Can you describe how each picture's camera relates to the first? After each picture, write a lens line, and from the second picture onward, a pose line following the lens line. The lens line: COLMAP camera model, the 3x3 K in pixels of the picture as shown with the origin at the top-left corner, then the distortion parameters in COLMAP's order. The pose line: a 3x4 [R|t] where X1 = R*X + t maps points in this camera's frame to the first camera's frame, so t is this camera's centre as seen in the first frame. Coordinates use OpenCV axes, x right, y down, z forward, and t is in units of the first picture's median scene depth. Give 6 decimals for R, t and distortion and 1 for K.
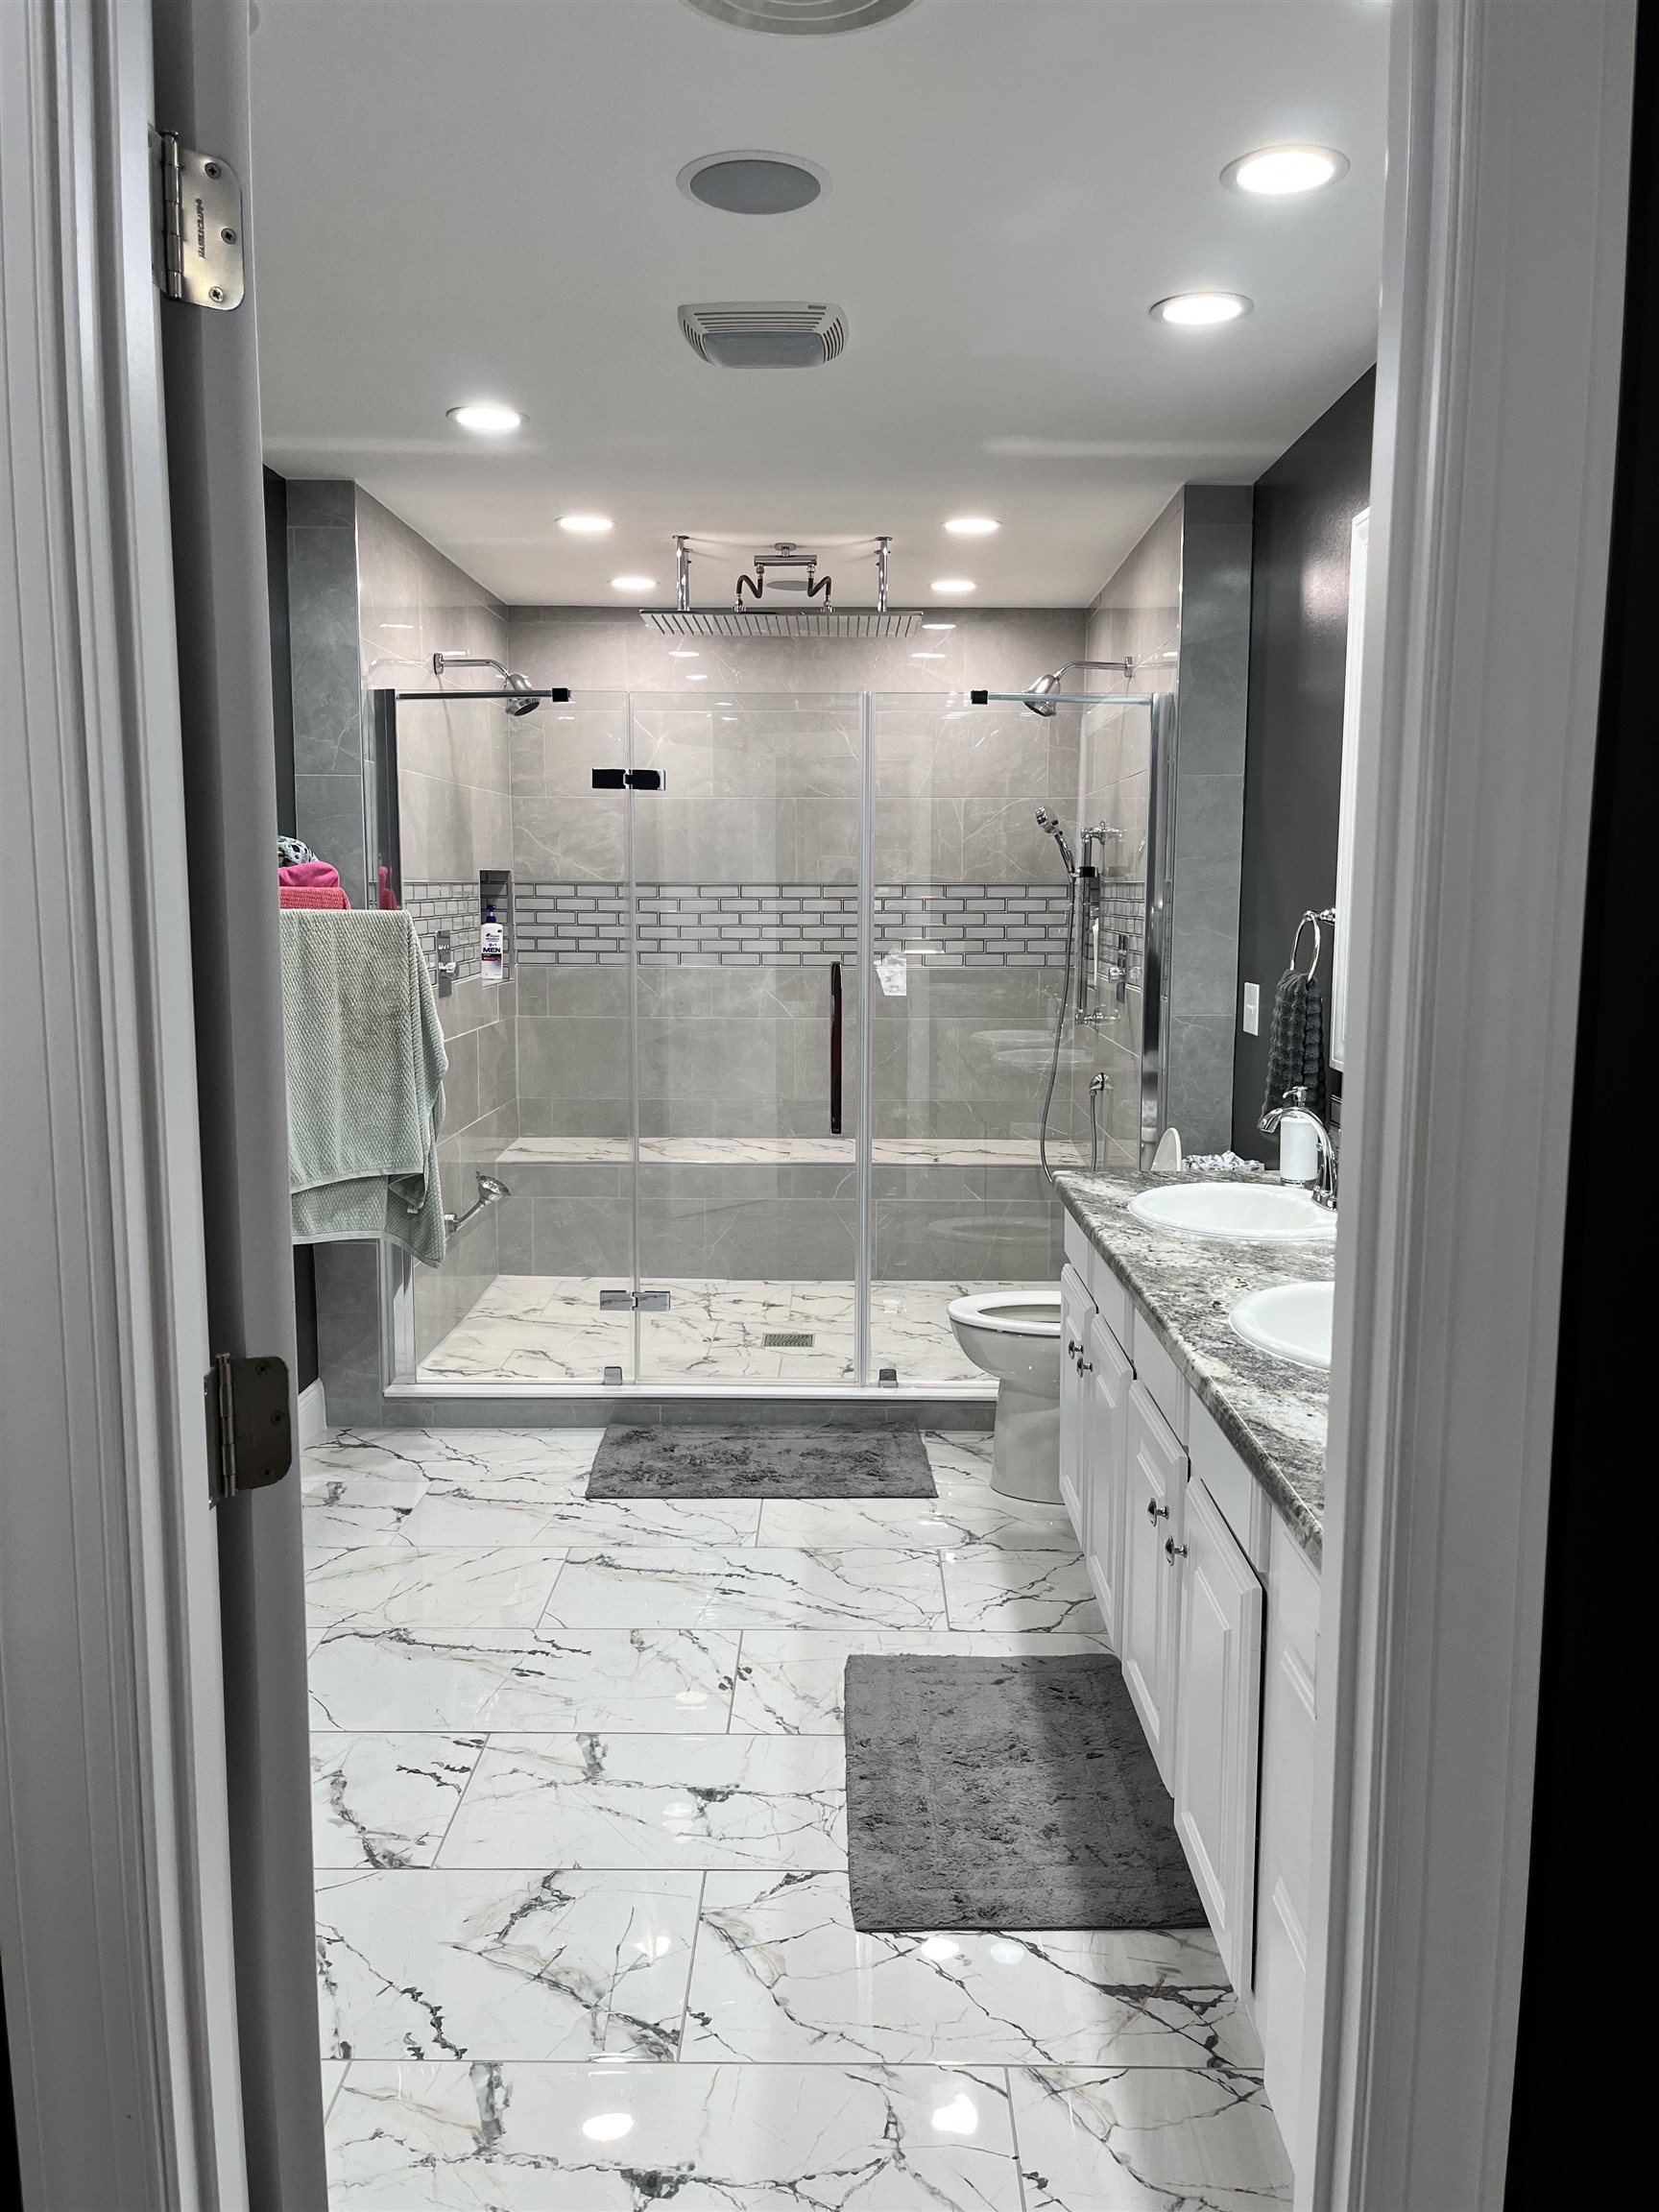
lens RADIAL K [[1713.0, 0, 829.5], [0, 1713.0, 1106.0], [0, 0, 1]] dist [0.057179, -0.055329]
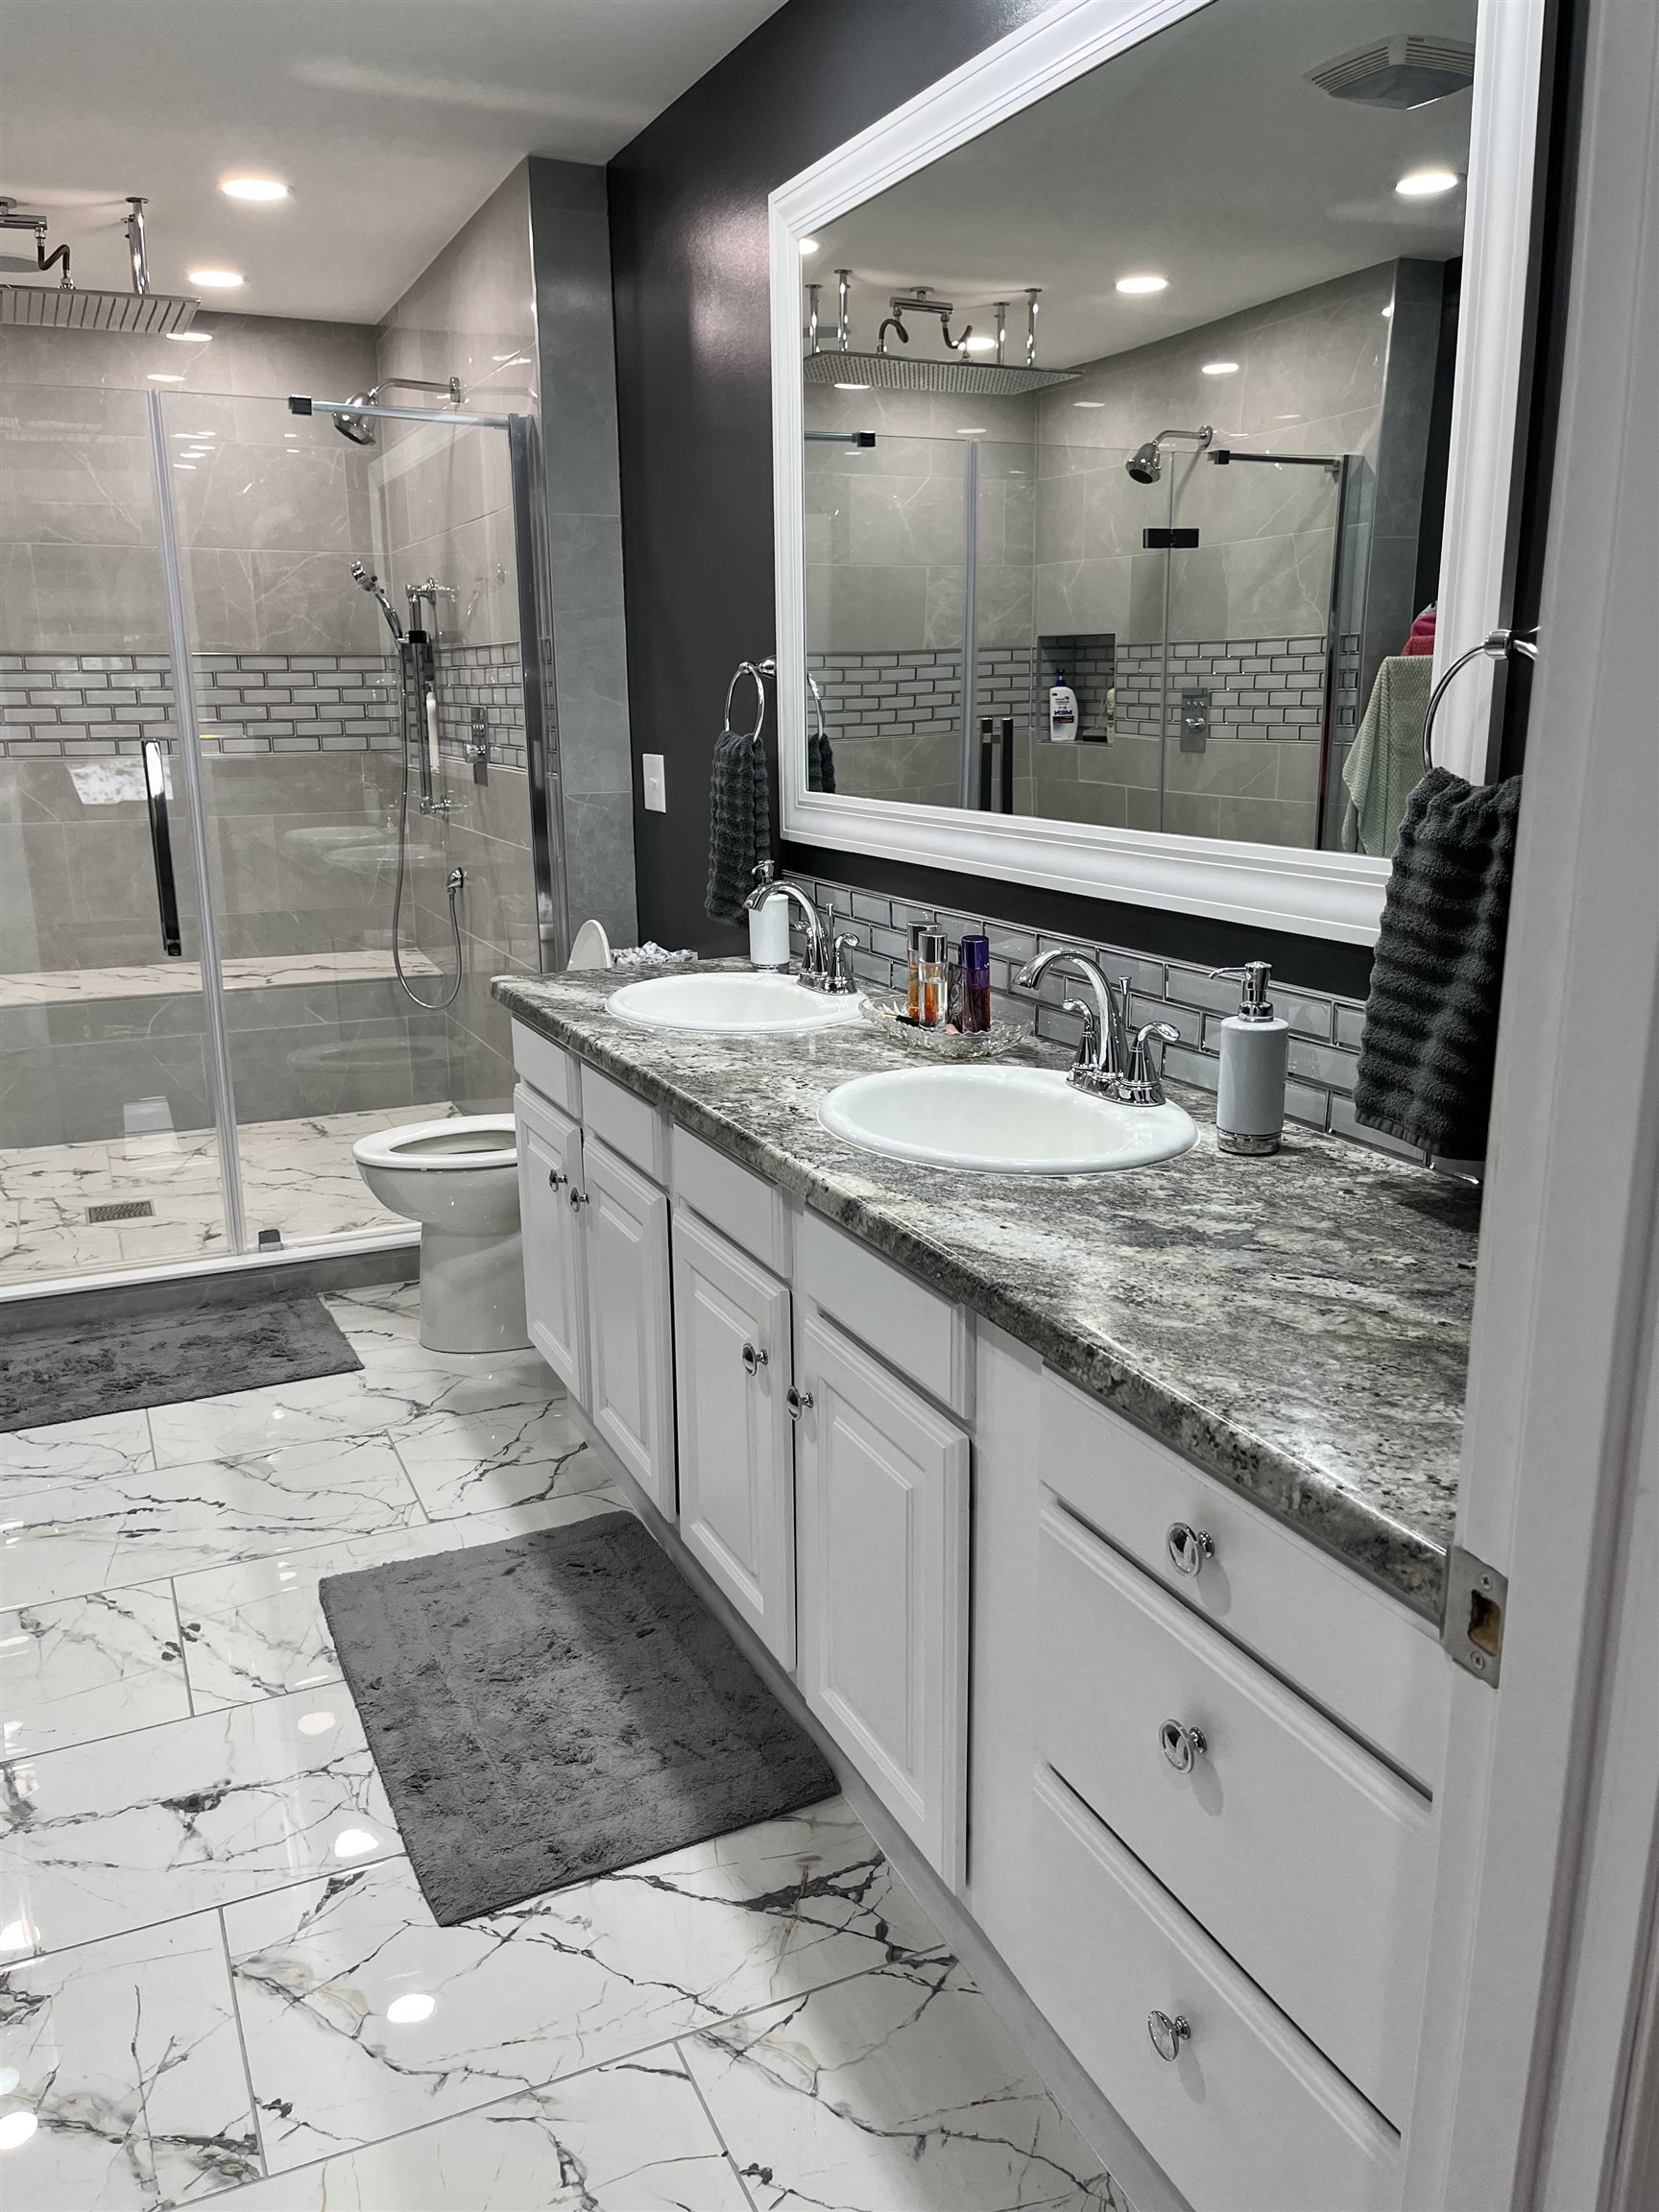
lens RADIAL K [[1713.0, 0, 829.5], [0, 1713.0, 1106.0], [0, 0, 1]] dist [0.057179, -0.055329]
pose [[0.905170, -0.112416, 0.409915, -0.074423], [0.065958, 0.989859, 0.125814, 0.005181], [-0.419901, -0.086846, 0.903405, 0.154653]]
